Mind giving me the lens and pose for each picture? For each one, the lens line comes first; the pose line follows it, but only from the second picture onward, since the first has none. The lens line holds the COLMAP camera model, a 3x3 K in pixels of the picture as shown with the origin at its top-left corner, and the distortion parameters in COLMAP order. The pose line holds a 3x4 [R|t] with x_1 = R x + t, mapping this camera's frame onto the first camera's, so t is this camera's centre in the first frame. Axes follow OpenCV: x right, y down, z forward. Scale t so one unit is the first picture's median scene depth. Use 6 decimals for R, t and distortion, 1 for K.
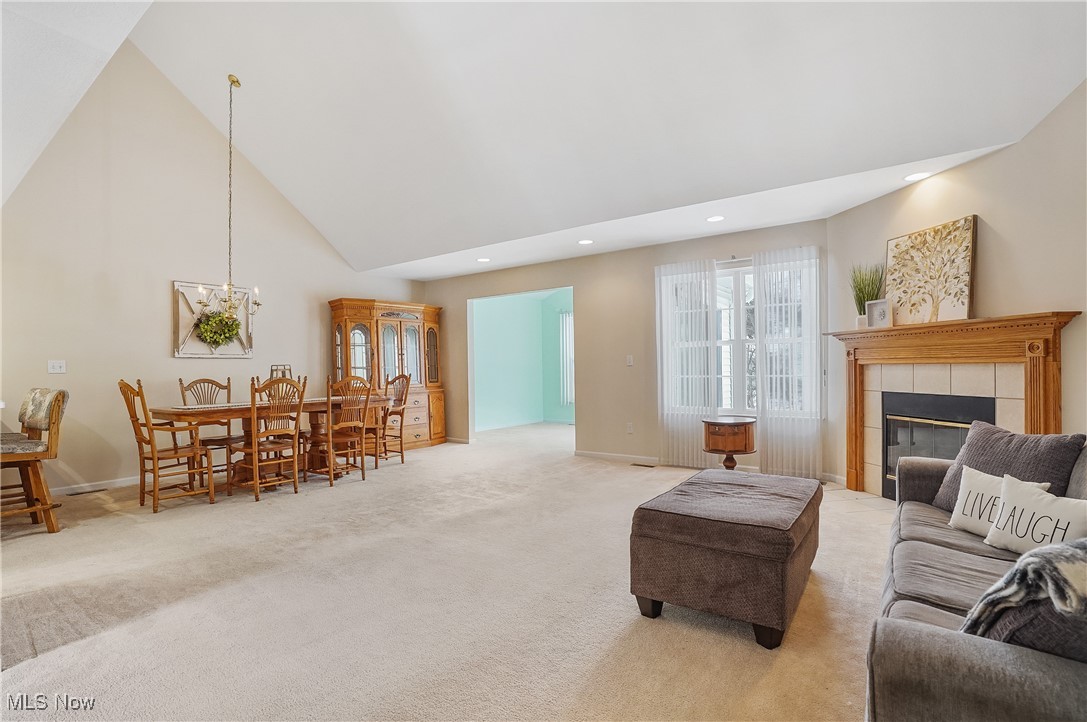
lens RADIAL K [[506.8, 0, 540.9], [0, 506.8, 368.2], [0, 0, 1]] dist [-0.077802, 0.031835]
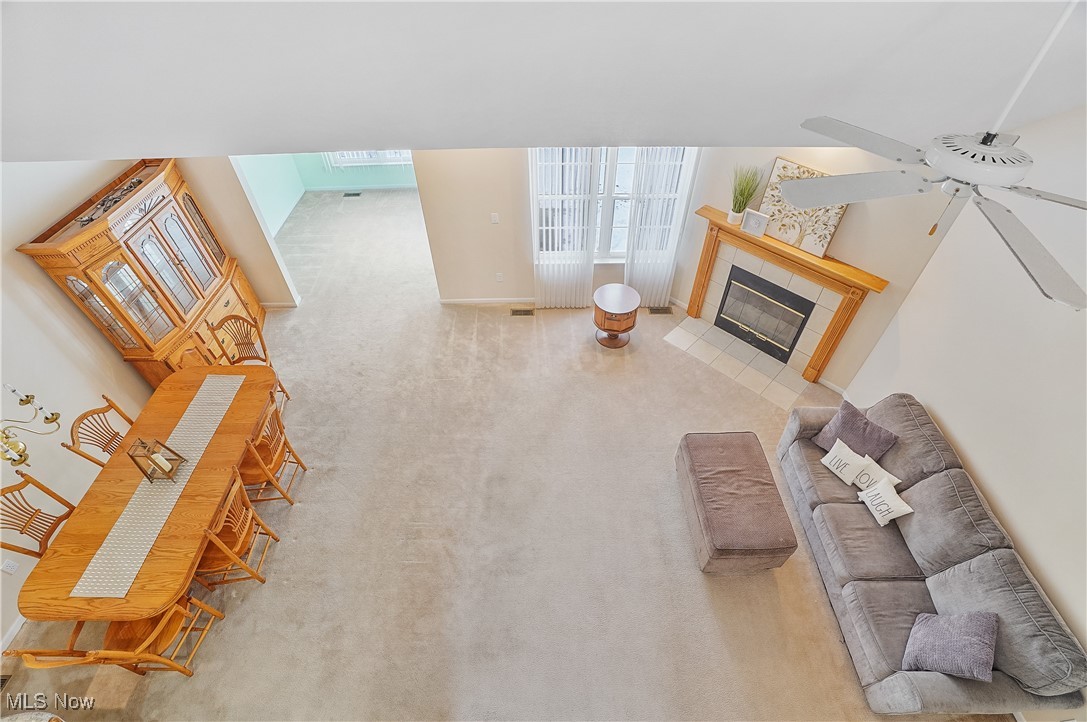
lens RADIAL K [[499.9, 0, 538.7], [0, 499.9, 367.5], [0, 0, 1]] dist [-0.070013, 0.024816]
pose [[0.800365, -0.438179, 0.409165, -0.318032], [0.006890, 0.689172, 0.724565, -0.612421], [-0.599474, -0.577097, 0.554608, 0.365464]]
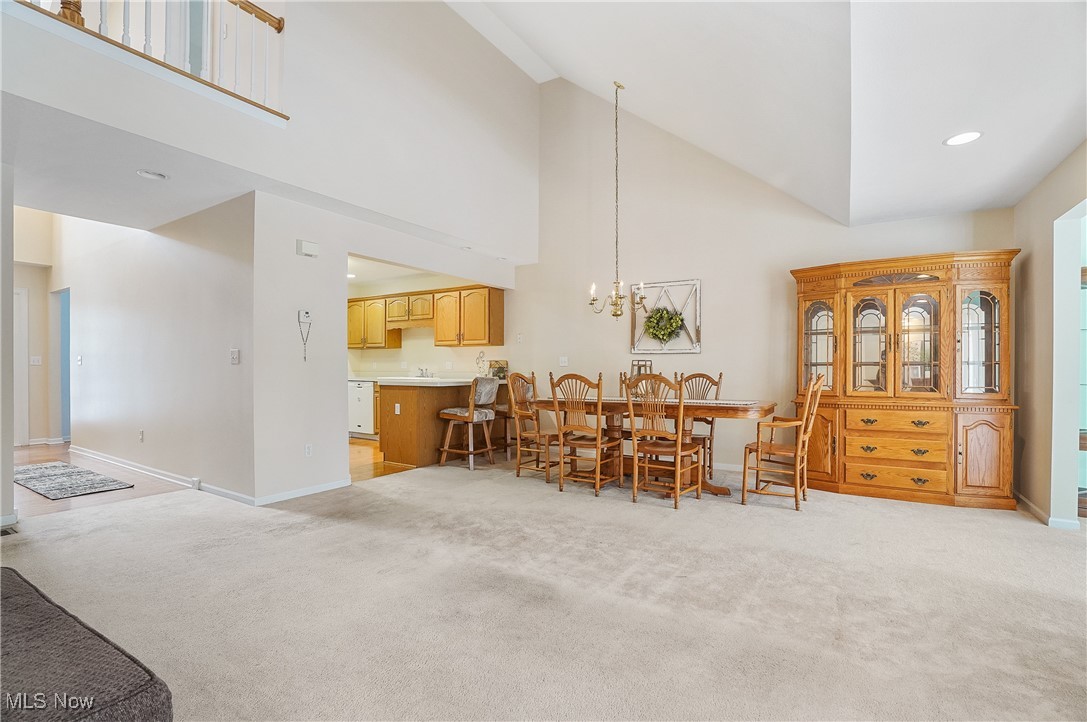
lens RADIAL K [[506.8, 0, 540.9], [0, 506.8, 368.2], [0, 0, 1]] dist [-0.077802, 0.031835]
pose [[0.081525, 0.014388, -0.996567, 0.424799], [-0.004219, 0.999892, 0.014091, -0.004531], [0.996662, 0.003055, 0.081577, 0.775287]]
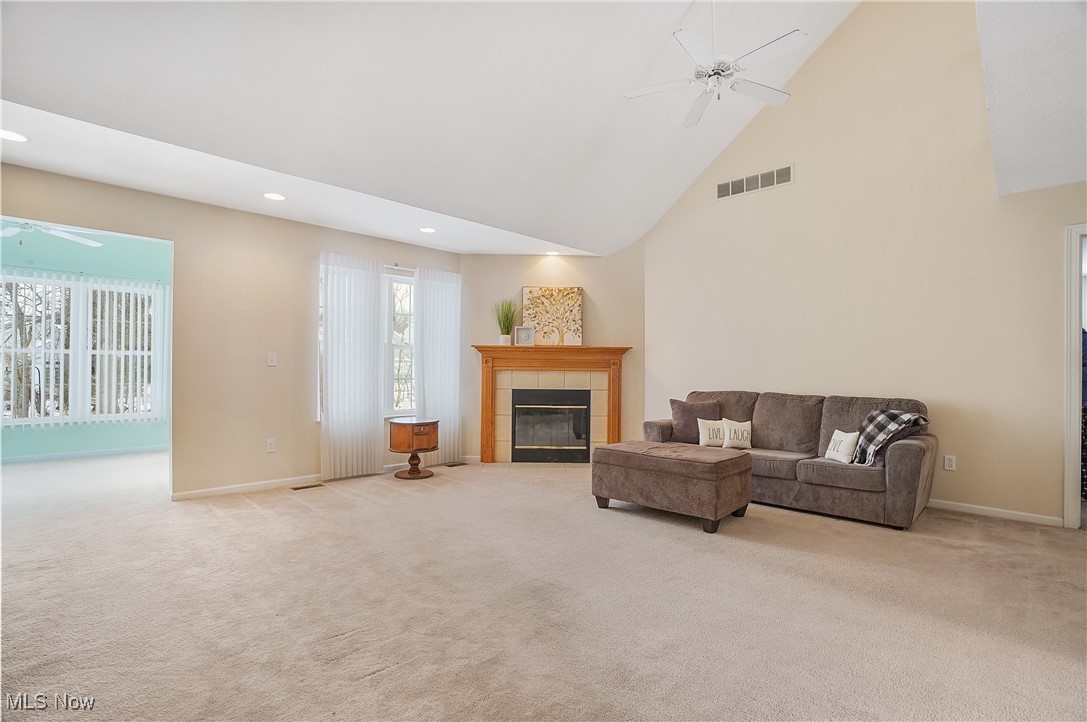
lens RADIAL K [[506.8, 0, 540.9], [0, 506.8, 368.2], [0, 0, 1]] dist [-0.077802, 0.031835]
pose [[0.145300, 0.018305, 0.989218, -0.659565], [-0.010362, 0.999802, -0.016979, 0.009241], [-0.989333, -0.007783, 0.145461, 0.601817]]
